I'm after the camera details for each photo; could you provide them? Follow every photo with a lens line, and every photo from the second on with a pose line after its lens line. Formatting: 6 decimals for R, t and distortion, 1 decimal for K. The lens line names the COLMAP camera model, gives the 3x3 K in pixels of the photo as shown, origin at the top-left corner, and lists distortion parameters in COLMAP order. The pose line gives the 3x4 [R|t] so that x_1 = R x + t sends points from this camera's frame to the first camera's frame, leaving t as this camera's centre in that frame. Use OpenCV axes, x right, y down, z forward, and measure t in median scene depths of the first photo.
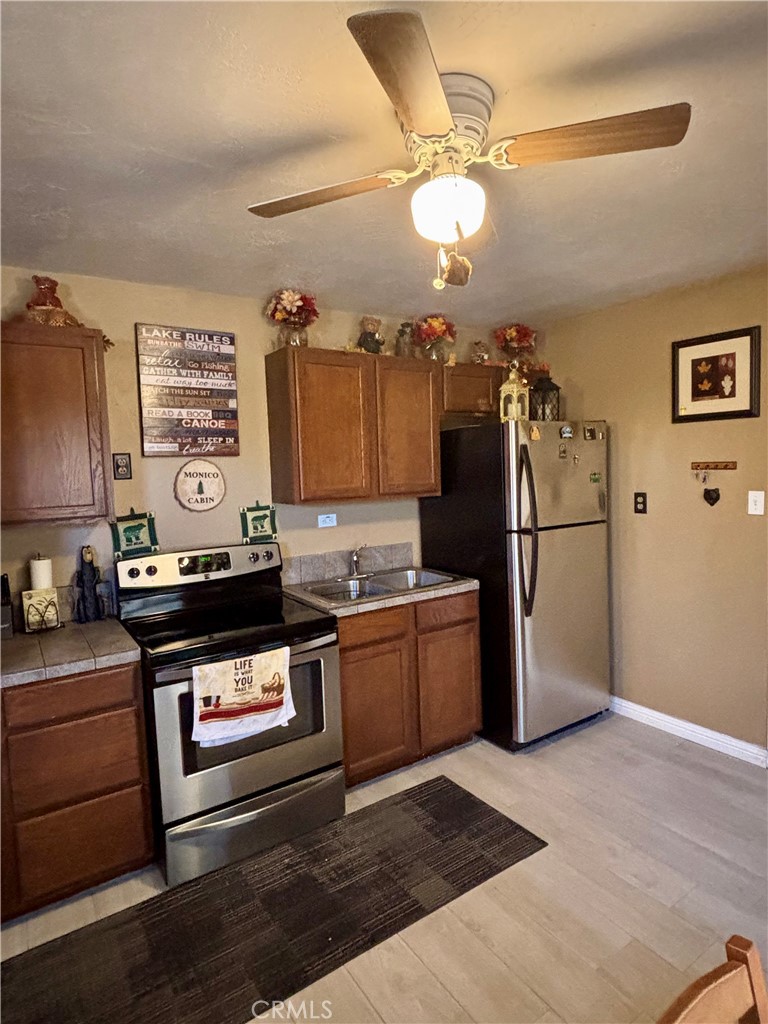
lens RADIAL K [[564.8, 0, 385.0], [0, 564.8, 503.0], [0, 0, 1]] dist [-0.005972, -0.011777]
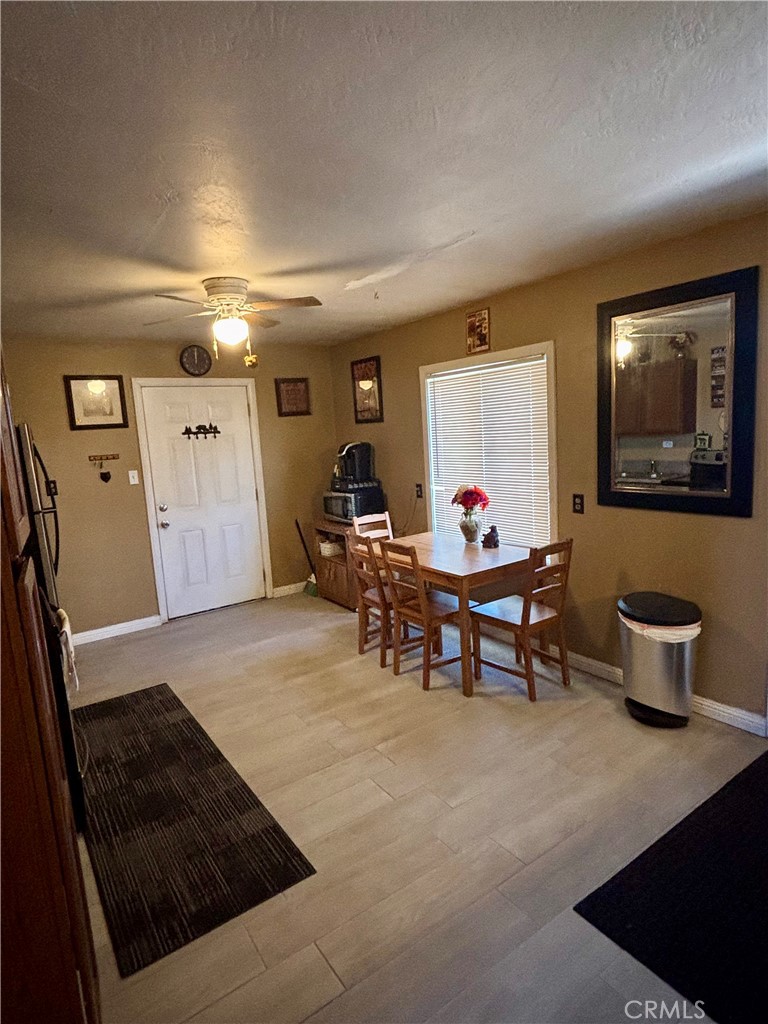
lens RADIAL K [[564.8, 0, 386.0], [0, 564.8, 518.3], [0, 0, 1]] dist [-0.005972, -0.011777]
pose [[-0.019464, -0.122660, 0.992258, -1.061625], [0.133217, 0.983279, 0.124163, 0.011241], [-0.990896, 0.134603, -0.002799, 0.239099]]
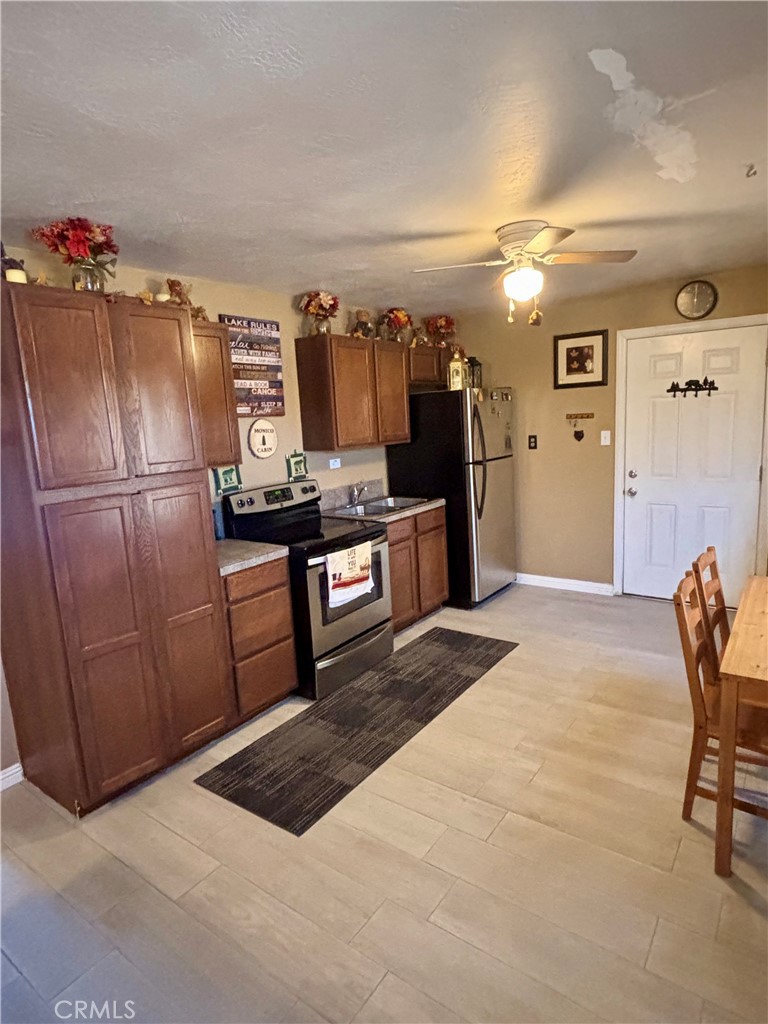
lens RADIAL K [[564.8, 0, 390.3], [0, 564.8, 513.7], [0, 0, 1]] dist [-0.005972, -0.011777]
pose [[0.938626, -0.078820, 0.335811, -0.497228], [0.049641, 0.994275, 0.094619, 0.032400], [-0.341347, -0.072141, 0.937165, -0.351112]]
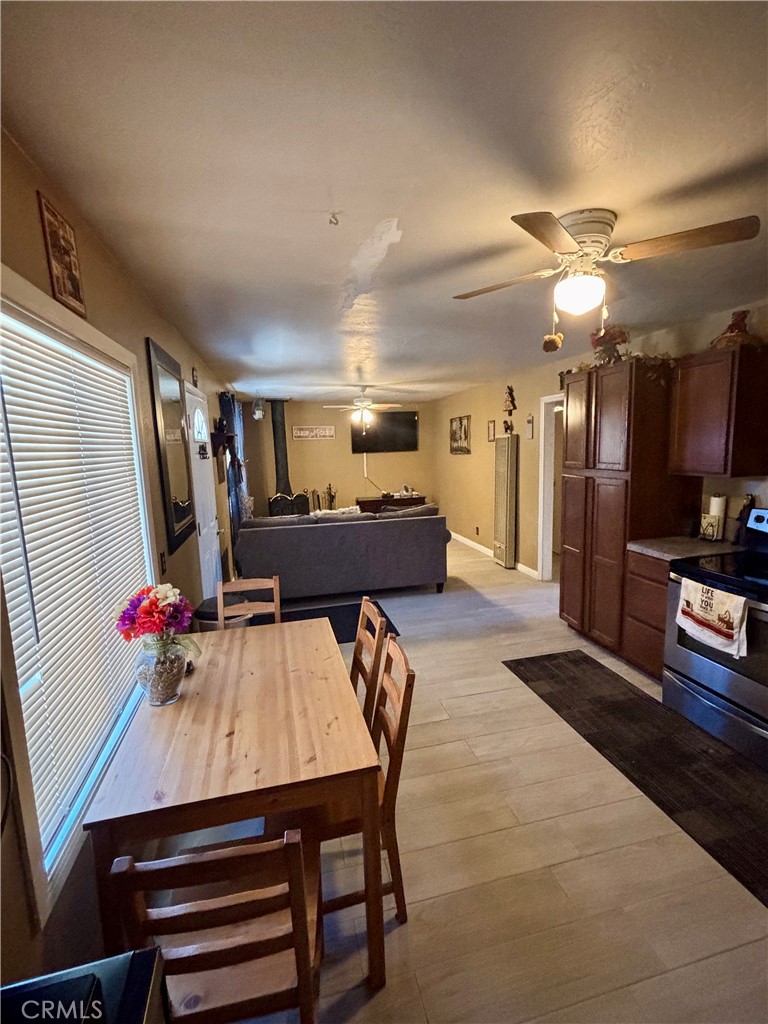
lens RADIAL K [[464.1, 0, 384.0], [0, 464.1, 516.6], [0, 0, 1]] dist [0.003566, 0.001517]
pose [[-0.347869, 0.190865, -0.917909, 0.773601], [-0.018345, 0.977485, 0.210206, -0.086131], [0.937364, 0.089964, -0.336535, 0.475198]]
